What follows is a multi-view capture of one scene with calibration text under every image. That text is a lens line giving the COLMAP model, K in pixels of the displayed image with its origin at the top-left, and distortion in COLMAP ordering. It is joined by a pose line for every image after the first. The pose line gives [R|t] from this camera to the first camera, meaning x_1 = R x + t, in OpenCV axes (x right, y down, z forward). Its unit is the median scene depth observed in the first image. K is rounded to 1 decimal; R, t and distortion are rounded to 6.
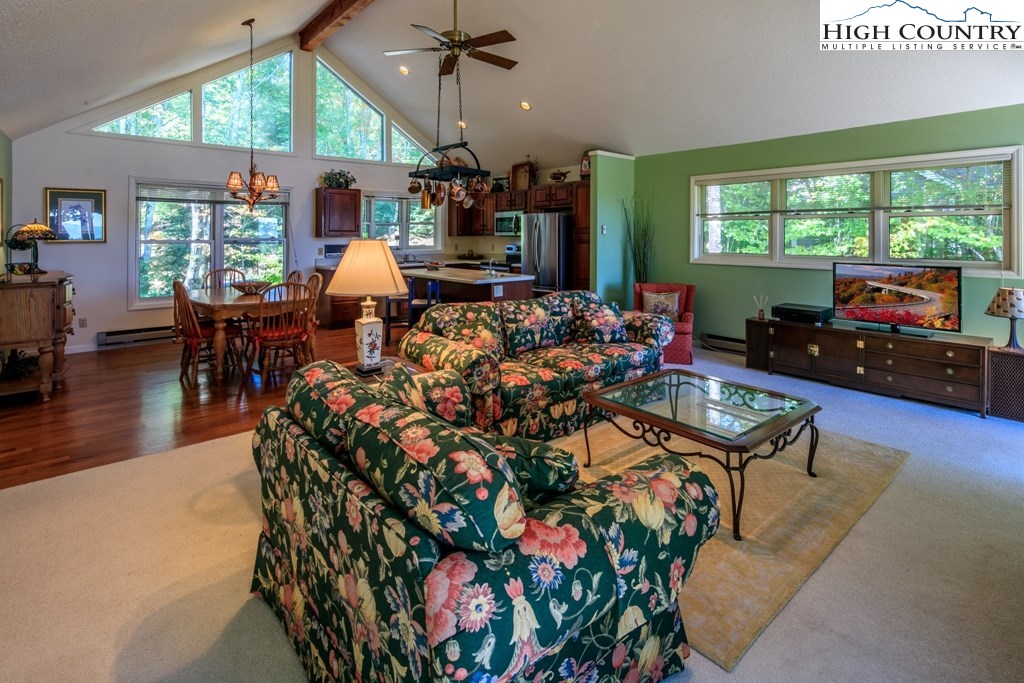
lens RADIAL K [[511.0, 0, 510.9], [0, 511.0, 234.7], [0, 0, 1]] dist [-0.007278, -0.005421]
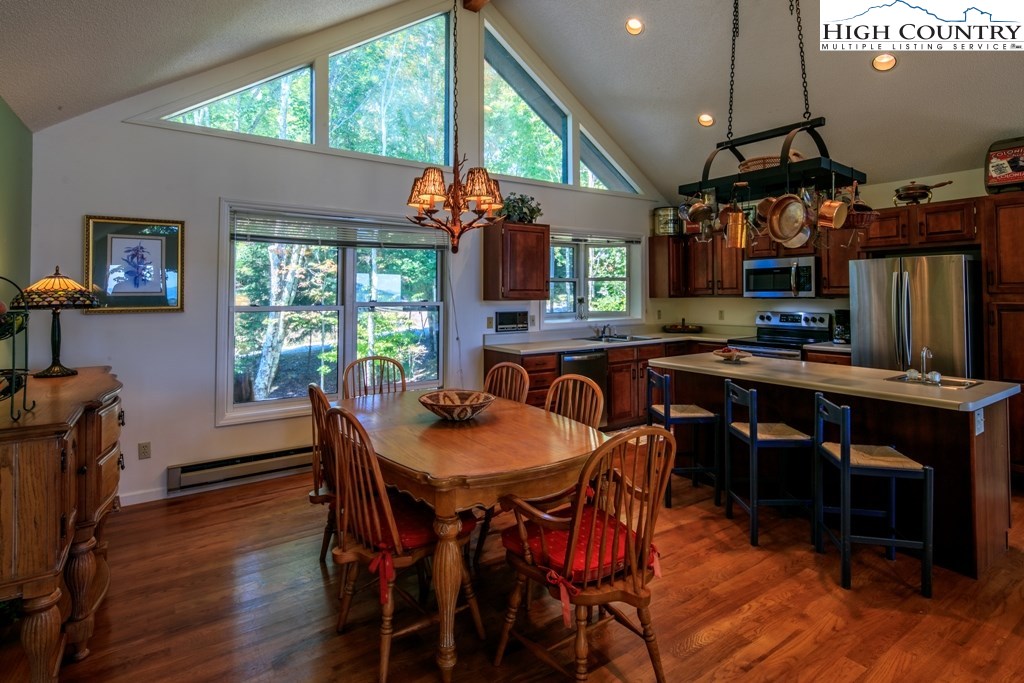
lens RADIAL K [[523.6, 0, 491.7], [0, 523.6, 279.9], [0, 0, 1]] dist [-0.014834, -0.000612]
pose [[0.991324, -0.005489, -0.131328, -0.316992], [0.001944, 0.999631, -0.027111, -0.002947], [0.131428, 0.026620, 0.990968, 0.390883]]
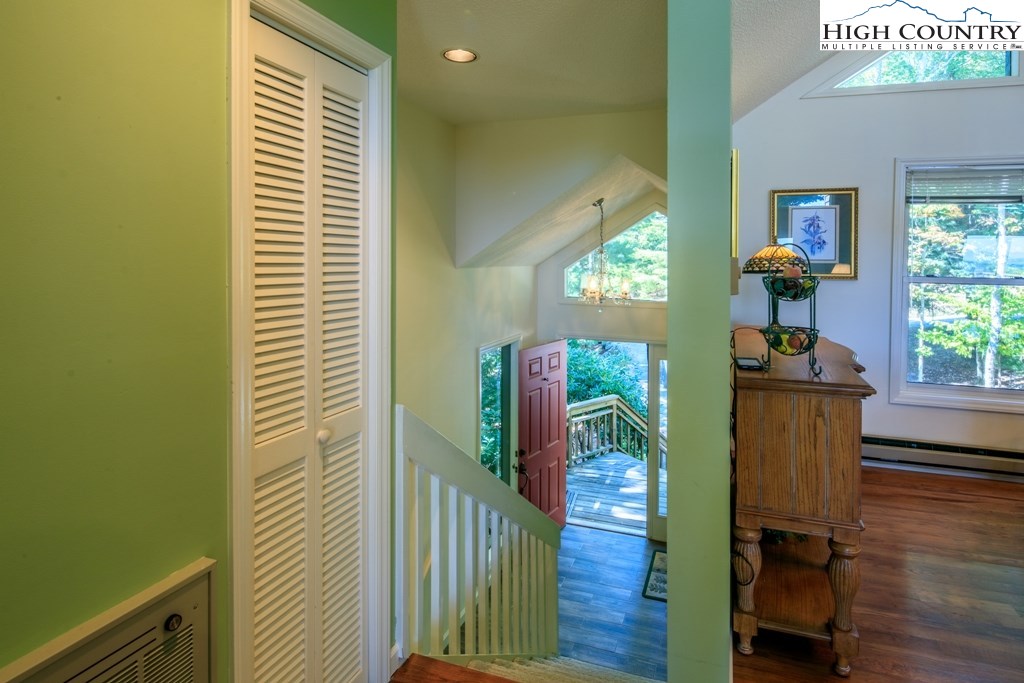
lens RADIAL K [[511.0, 0, 548.7], [0, 511.0, 266.1], [0, 0, 1]] dist [-0.007278, -0.005421]
pose [[0.513722, 0.012921, -0.857859, -0.416602], [-0.010160, 0.999908, 0.008976, -0.000850], [0.857896, 0.004105, 0.513806, 0.349970]]
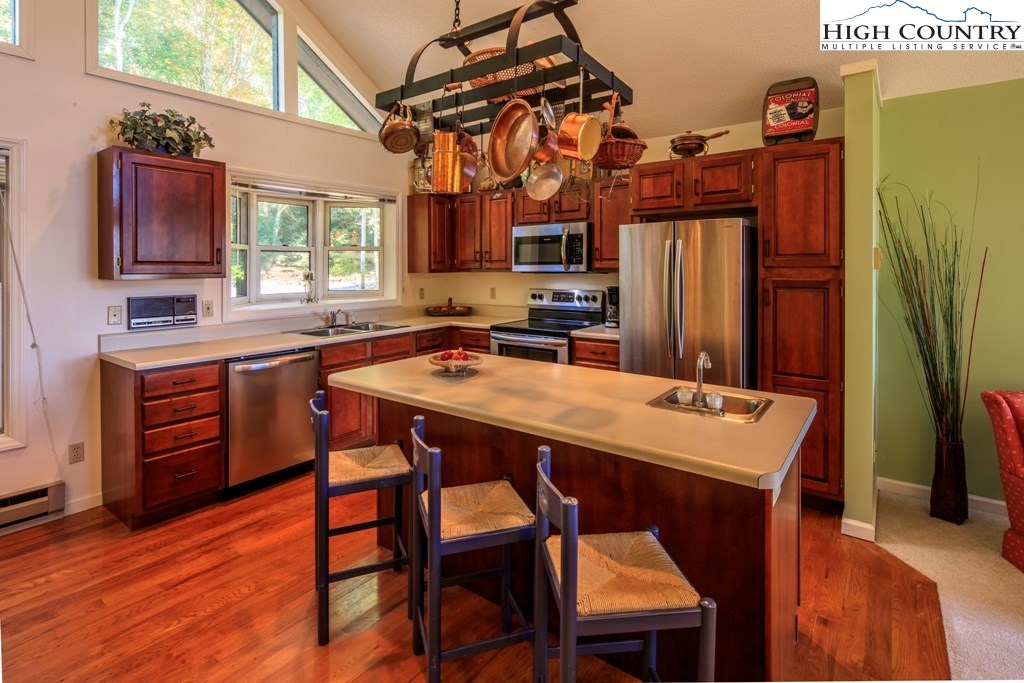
lens RADIAL K [[511.0, 0, 511.8], [0, 511.0, 271.7], [0, 0, 1]] dist [-0.007278, -0.005421]
pose [[0.975197, -0.004987, 0.221282, -0.179864], [0.003112, 0.999956, 0.008819, -0.003084], [-0.221316, -0.007911, 0.975170, 0.616323]]
